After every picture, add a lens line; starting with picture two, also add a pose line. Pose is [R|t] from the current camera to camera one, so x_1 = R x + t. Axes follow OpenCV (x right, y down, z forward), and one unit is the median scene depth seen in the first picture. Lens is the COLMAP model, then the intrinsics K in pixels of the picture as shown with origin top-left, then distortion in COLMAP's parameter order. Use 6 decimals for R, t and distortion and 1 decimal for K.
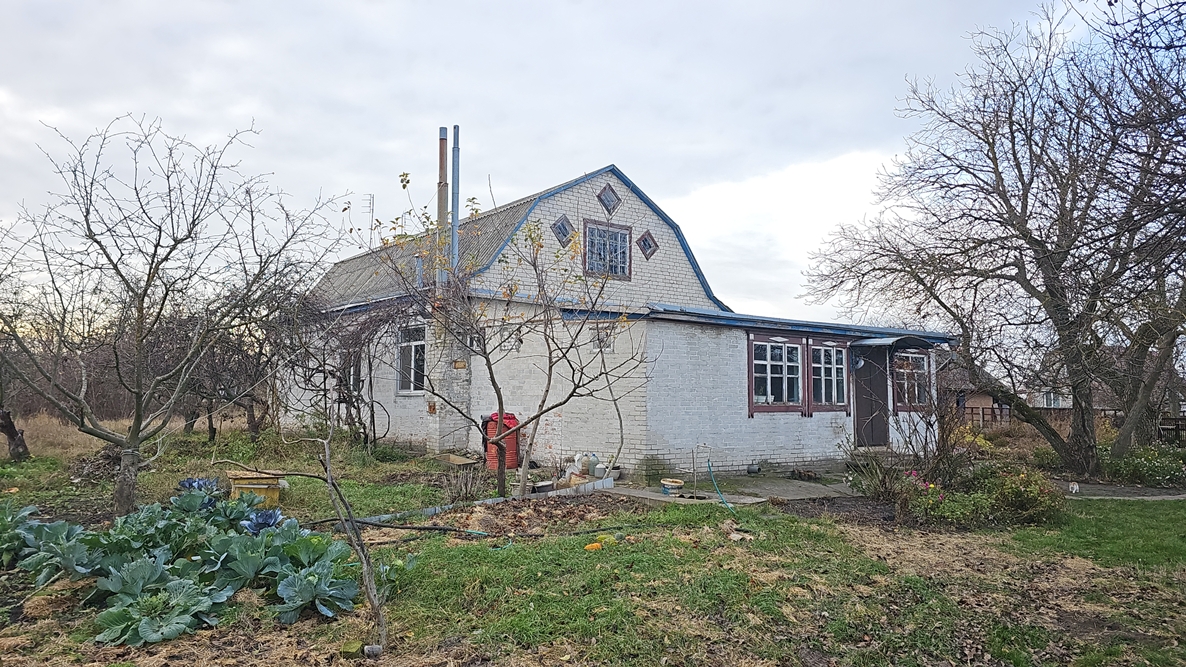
lens RADIAL K [[844.7, 0, 588.0], [0, 844.7, 355.4], [0, 0, 1]] dist [0.001950, 0.000578]
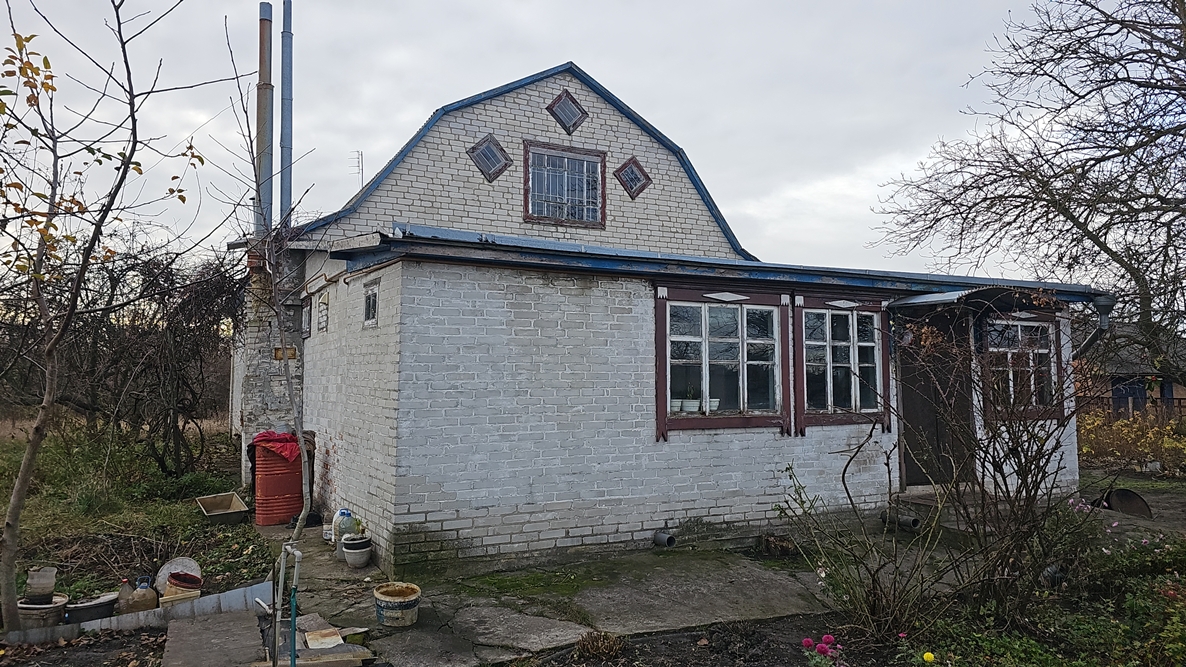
lens RADIAL K [[865.5, 0, 593.0], [0, 865.5, 333.5], [0, 0, 1]] dist [0.047599, -0.003306]
pose [[0.984982, -0.021927, -0.171261, 0.213852], [0.020125, 0.999722, -0.012256, 0.009170], [0.171482, 0.008625, 0.985149, 0.385910]]
